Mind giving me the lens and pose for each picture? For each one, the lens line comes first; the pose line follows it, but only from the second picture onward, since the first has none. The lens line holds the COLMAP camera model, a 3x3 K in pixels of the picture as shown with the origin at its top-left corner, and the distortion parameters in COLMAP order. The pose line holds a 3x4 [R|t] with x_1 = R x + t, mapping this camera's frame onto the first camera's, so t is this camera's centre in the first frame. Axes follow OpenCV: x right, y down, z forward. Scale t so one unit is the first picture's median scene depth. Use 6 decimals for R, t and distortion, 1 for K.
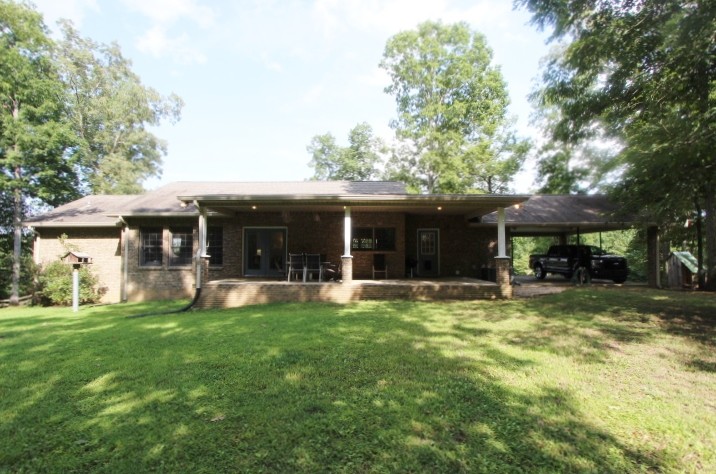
lens RADIAL K [[371.2, 0, 358.0], [0, 371.2, 237.0], [0, 0, 1]] dist [0.000280, -0.000002]
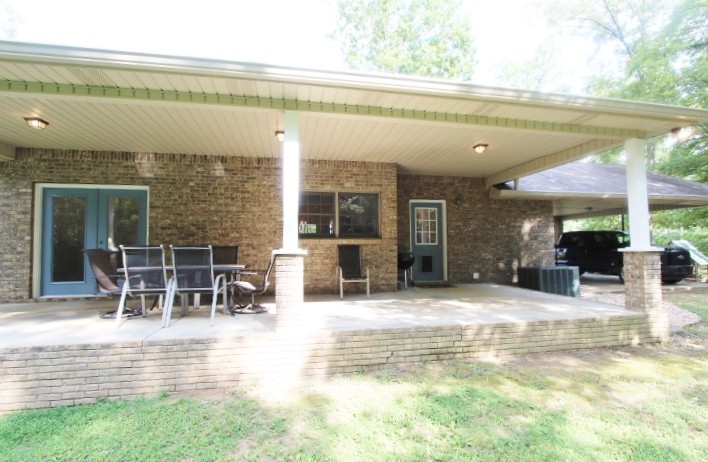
lens RADIAL K [[324.4, 0, 354.0], [0, 324.4, 231.0], [0, 0, 1]] dist [-0.000822, -0.000028]
pose [[0.975819, 0.002638, 0.218564, -0.031864], [-0.002338, 0.999996, -0.001631, 0.028065], [-0.218568, 0.001081, 0.975821, 0.568445]]
